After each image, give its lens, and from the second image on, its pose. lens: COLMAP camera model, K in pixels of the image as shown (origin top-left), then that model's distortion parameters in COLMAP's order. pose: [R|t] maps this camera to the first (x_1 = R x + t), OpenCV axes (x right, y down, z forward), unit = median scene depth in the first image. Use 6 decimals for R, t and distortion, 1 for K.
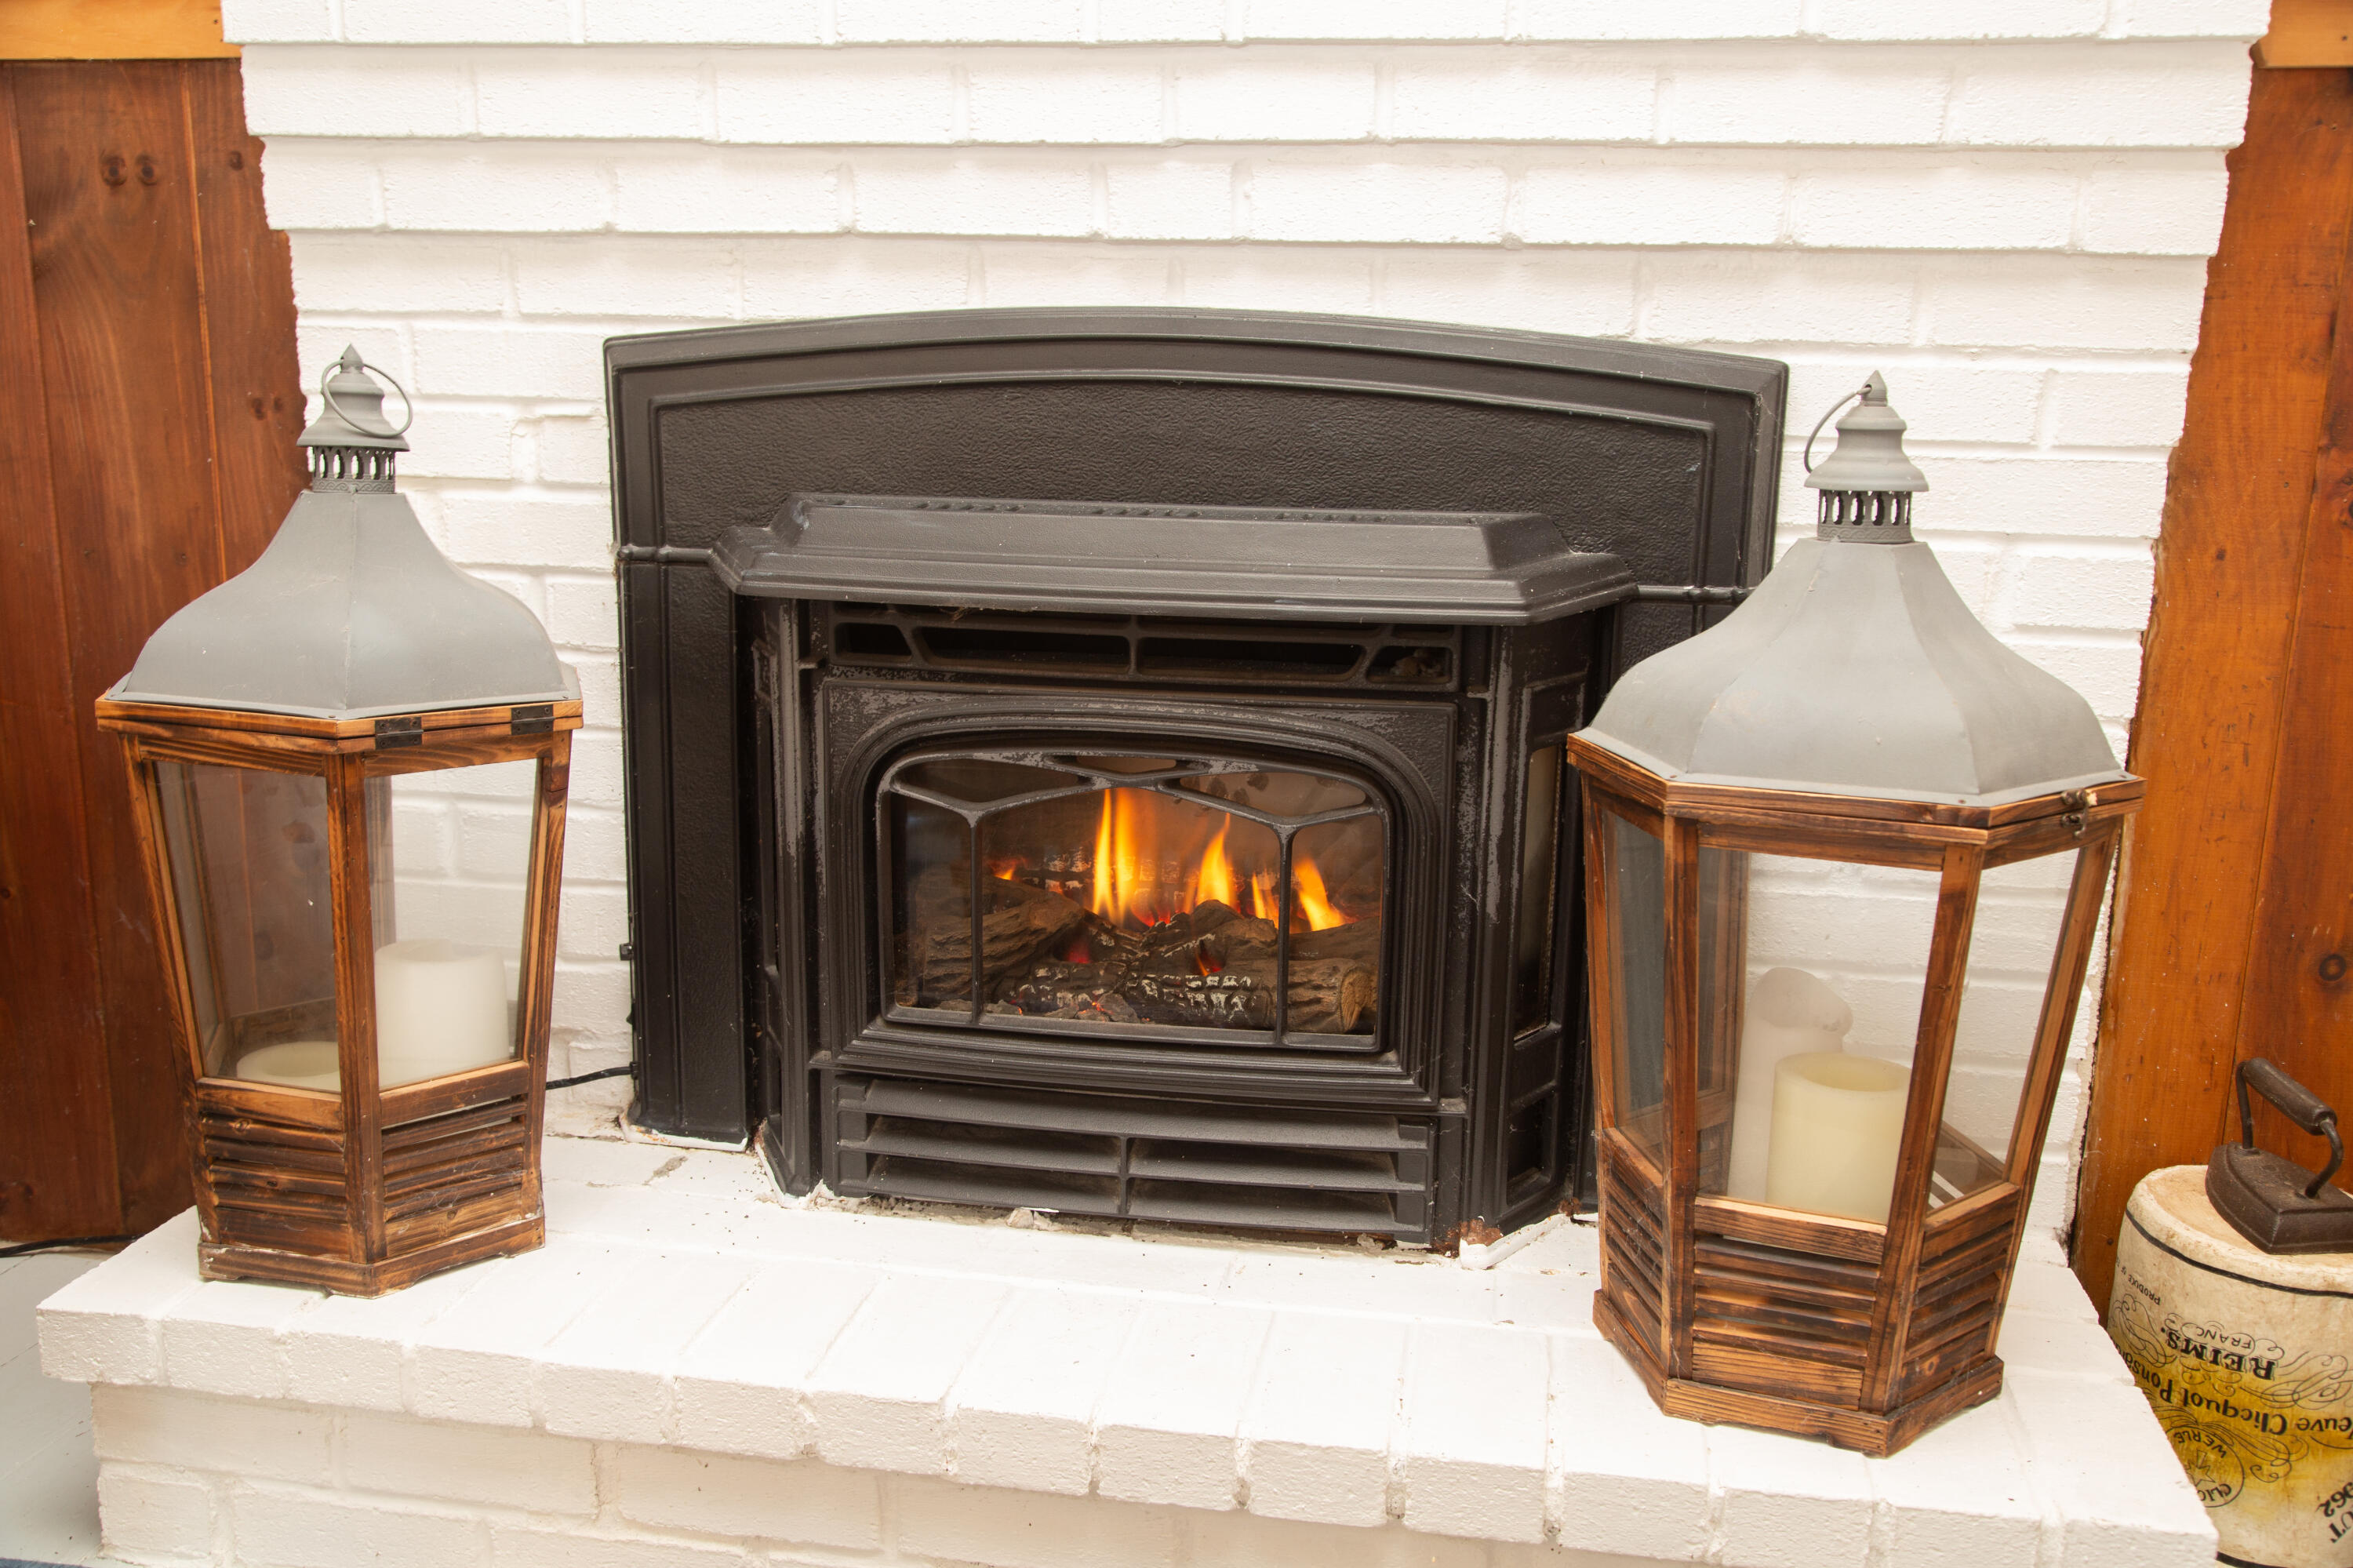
lens RADIAL K [[2176.3, 0, 1176.5], [0, 2176.3, 784.0], [0, 0, 1]] dist [0.000572, 0.000293]
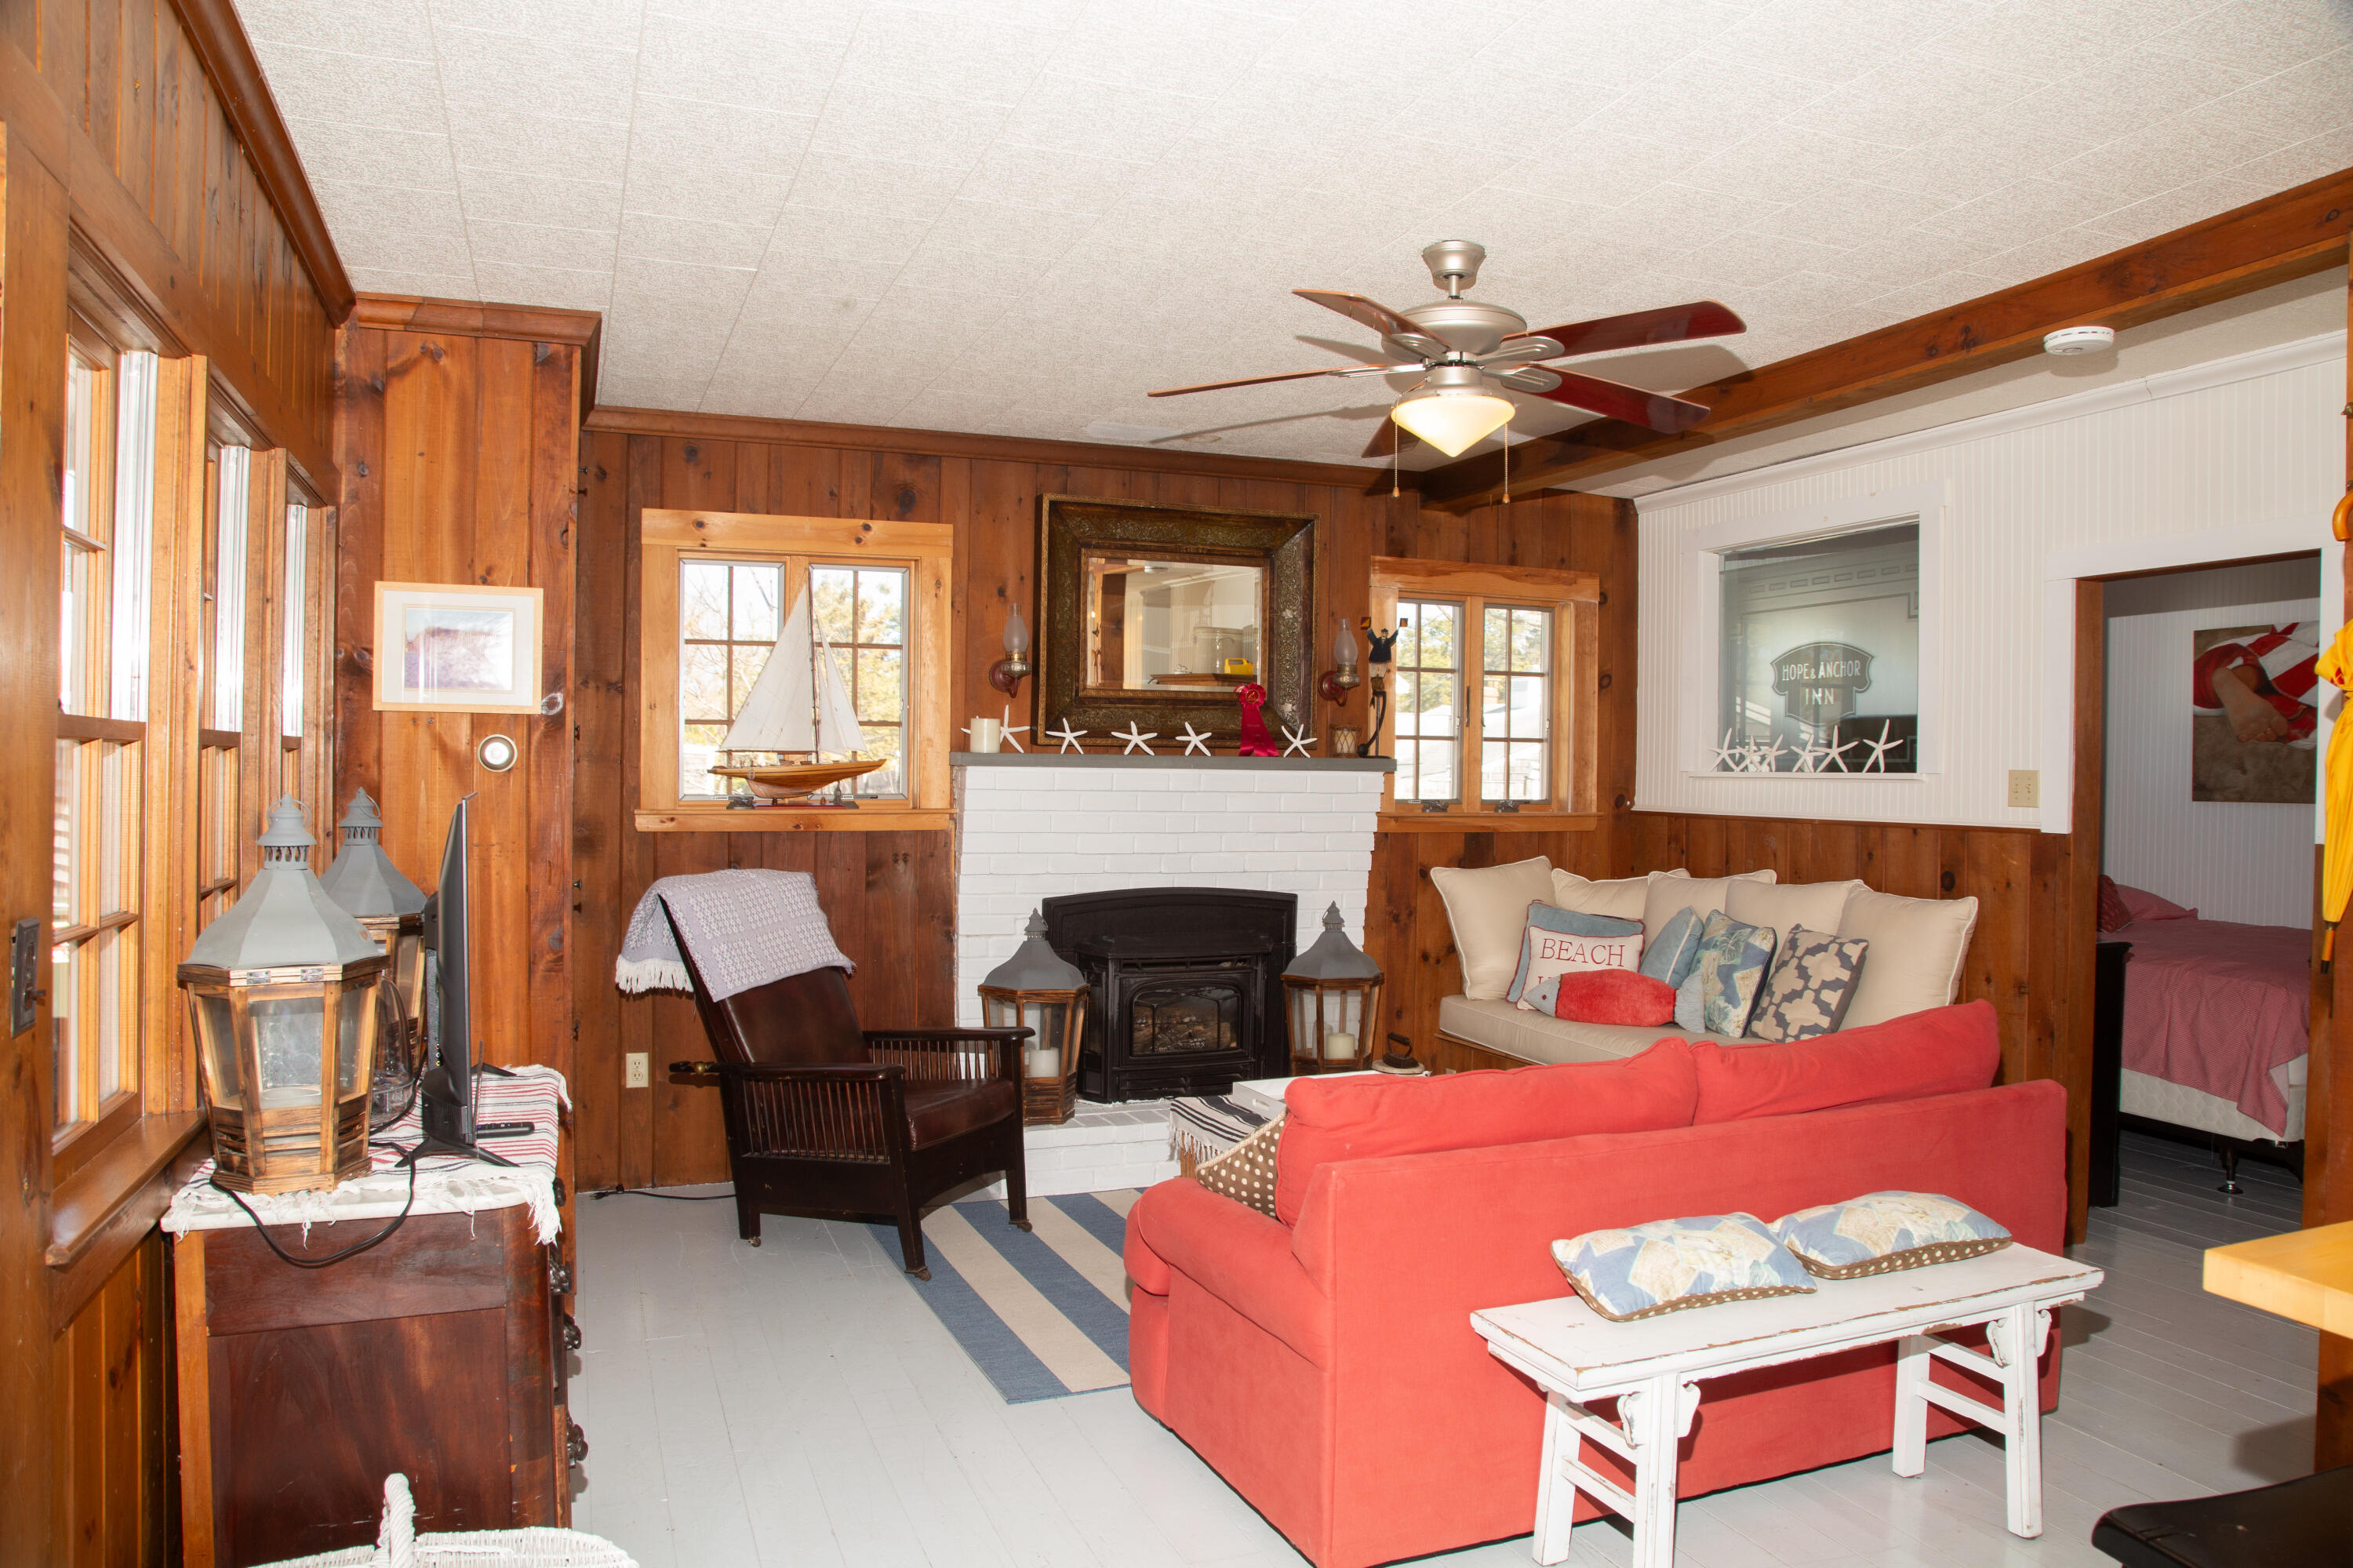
lens RADIAL K [[1612.8, 0, 1180.9], [0, 1612.8, 787.3], [0, 0, 1]] dist [-0.124453, 0.075347]
pose [[0.847720, -0.009715, 0.530355, -1.680256], [0.117344, 0.978495, -0.169638, 0.137466], [-0.517302, 0.206039, 0.830630, -1.713743]]
